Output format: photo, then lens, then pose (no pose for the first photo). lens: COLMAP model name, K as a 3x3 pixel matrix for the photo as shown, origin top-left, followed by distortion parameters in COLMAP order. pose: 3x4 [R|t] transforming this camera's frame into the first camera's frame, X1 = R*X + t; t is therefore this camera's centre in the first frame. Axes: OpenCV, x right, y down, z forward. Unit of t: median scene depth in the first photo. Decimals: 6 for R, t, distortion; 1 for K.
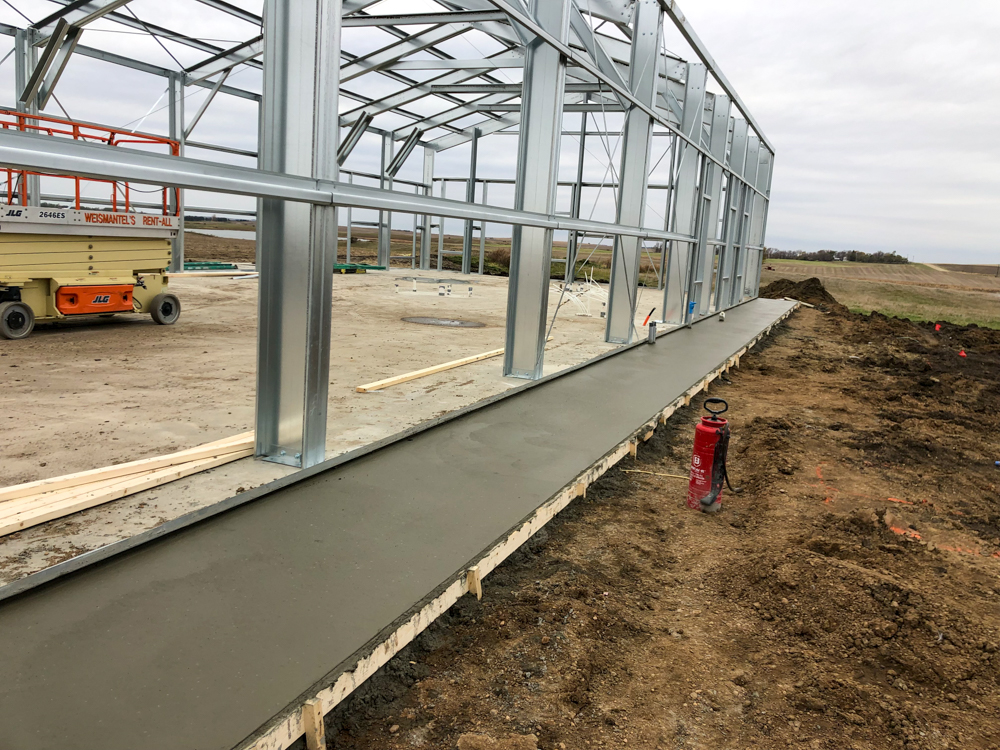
lens RADIAL K [[813.5, 0, 505.3], [0, 813.5, 370.3], [0, 0, 1]] dist [0.033213, -0.029233]
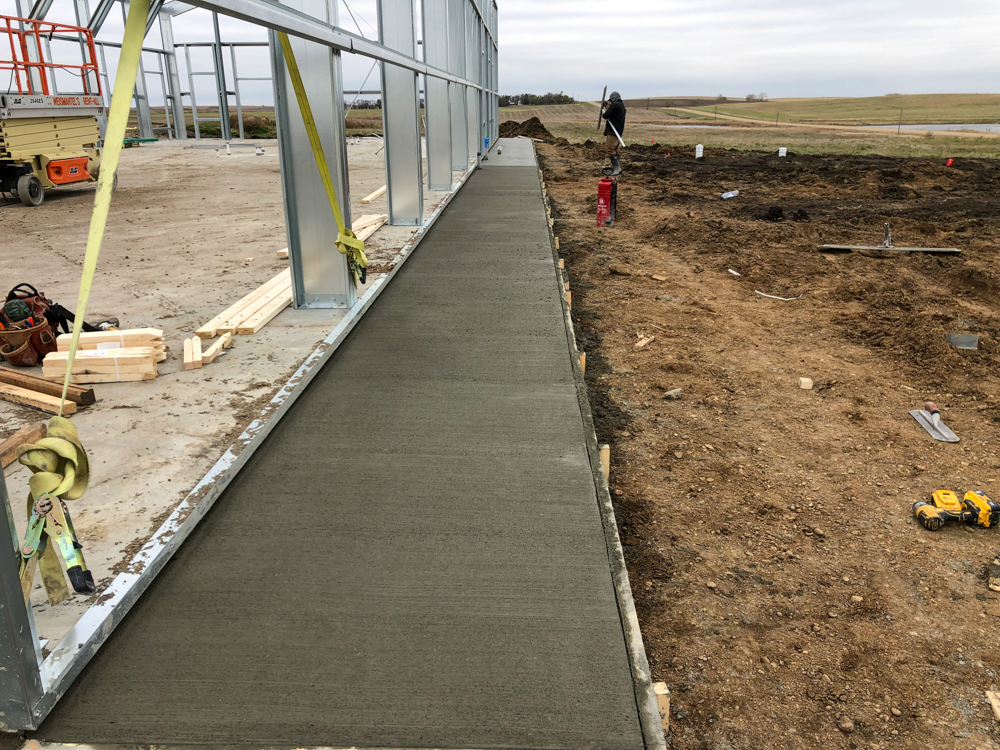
lens RADIAL K [[813.5, 0, 505.3], [0, 813.5, 370.3], [0, 0, 1]] dist [0.033213, -0.029233]
pose [[0.927493, -0.183021, 0.325975, -0.127524], [0.126949, 0.974344, 0.185845, 0.021069], [-0.351625, -0.130988, 0.926932, -0.144124]]
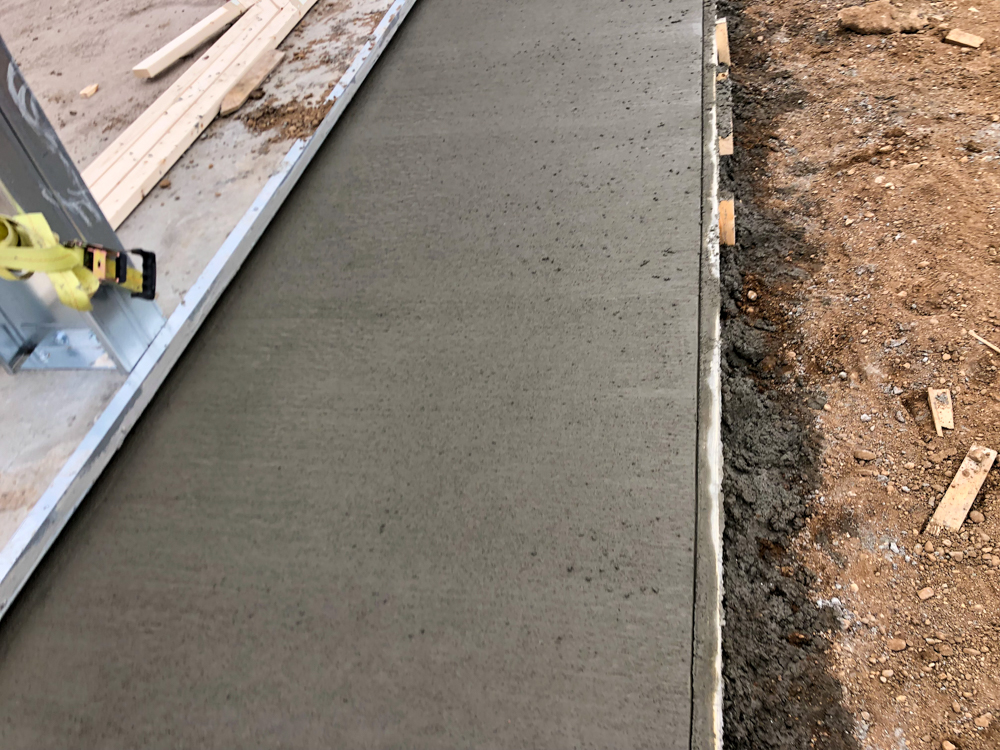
lens RADIAL K [[813.5, 0, 505.3], [0, 813.5, 370.3], [0, 0, 1]] dist [0.033213, -0.029233]
pose [[0.947953, -0.318392, 0.003540, -0.064182], [0.265564, 0.796702, 0.542901, 0.006700], [-0.175675, -0.513704, 0.839789, -0.019897]]
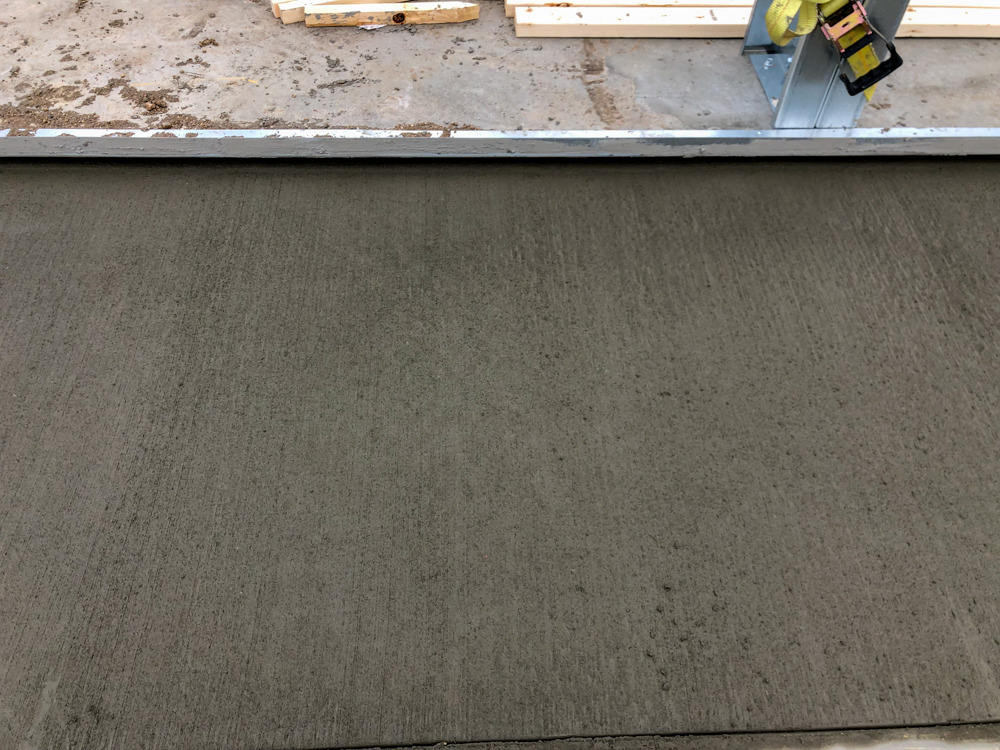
lens RADIAL K [[813.5, 0, 505.3], [0, 813.5, 370.3], [0, 0, 1]] dist [0.033213, -0.029233]
pose [[0.441118, 0.661528, -0.606462, -0.048260], [-0.144971, 0.719412, 0.679287, 0.007521], [0.885662, -0.211726, 0.413248, -0.007815]]
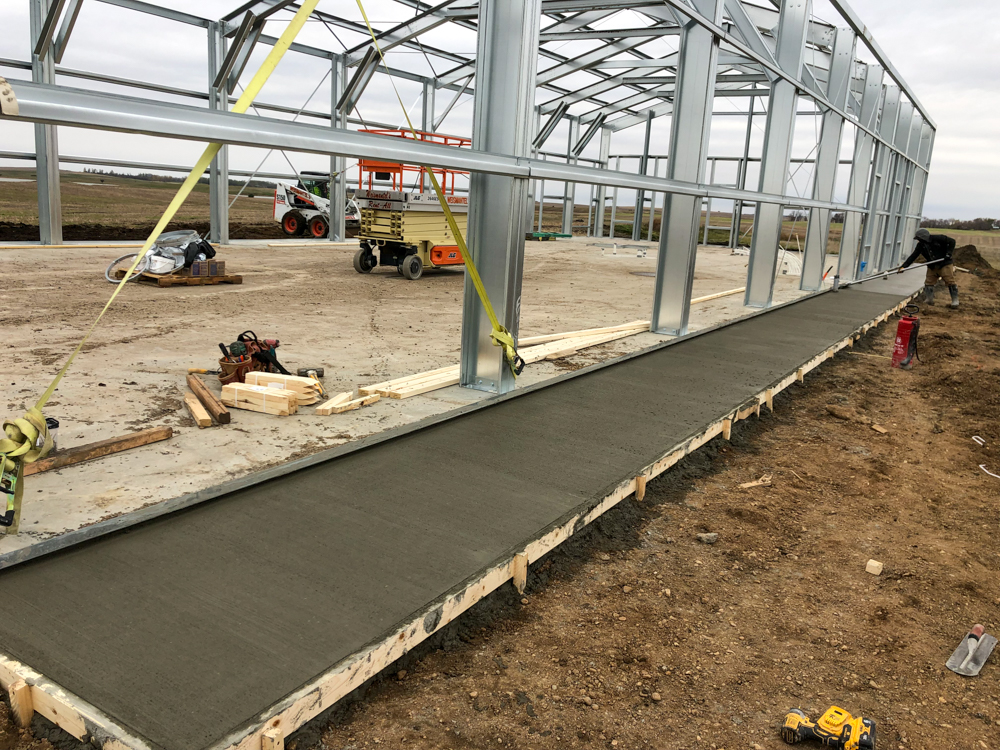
lens RADIAL K [[813.5, 0, 505.3], [0, 813.5, 370.3], [0, 0, 1]] dist [0.033213, -0.029233]
pose [[0.988744, 0.024516, -0.147595, -0.063645], [-0.019179, 0.999113, 0.037479, 0.023344], [0.148383, -0.034226, 0.988337, -0.162346]]
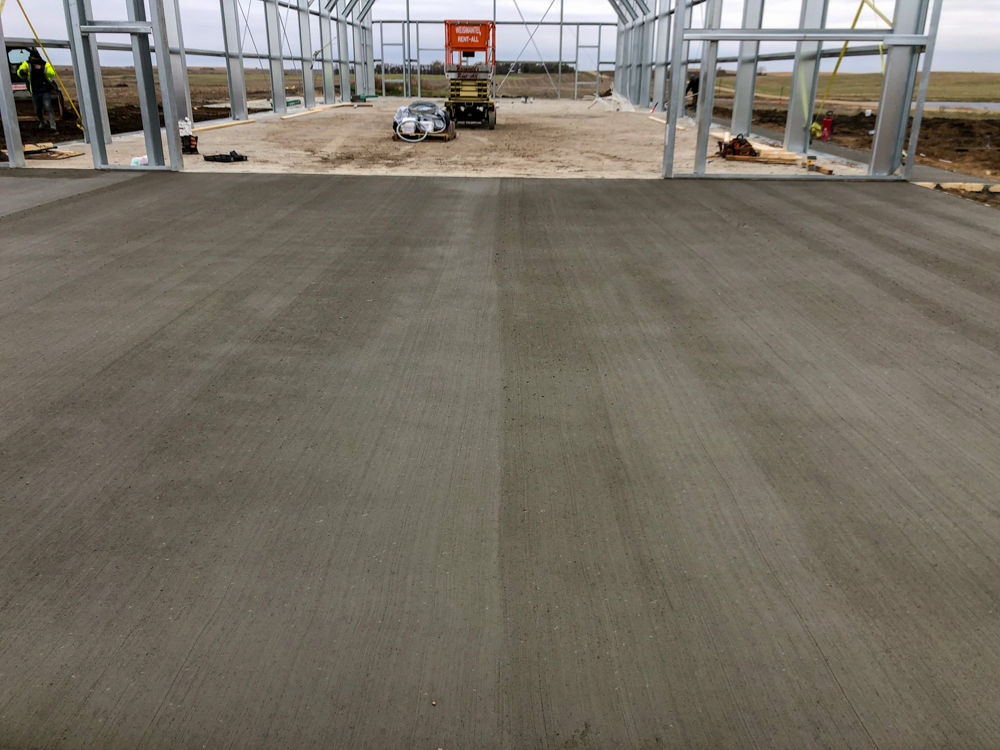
lens RADIAL K [[813.5, 0, 505.3], [0, 813.5, 370.3], [0, 0, 1]] dist [0.033213, -0.029233]
pose [[0.927137, -0.176372, 0.330620, -0.467759], [0.105397, 0.969427, 0.221591, 0.035958], [-0.359595, -0.170599, 0.917381, -0.382410]]
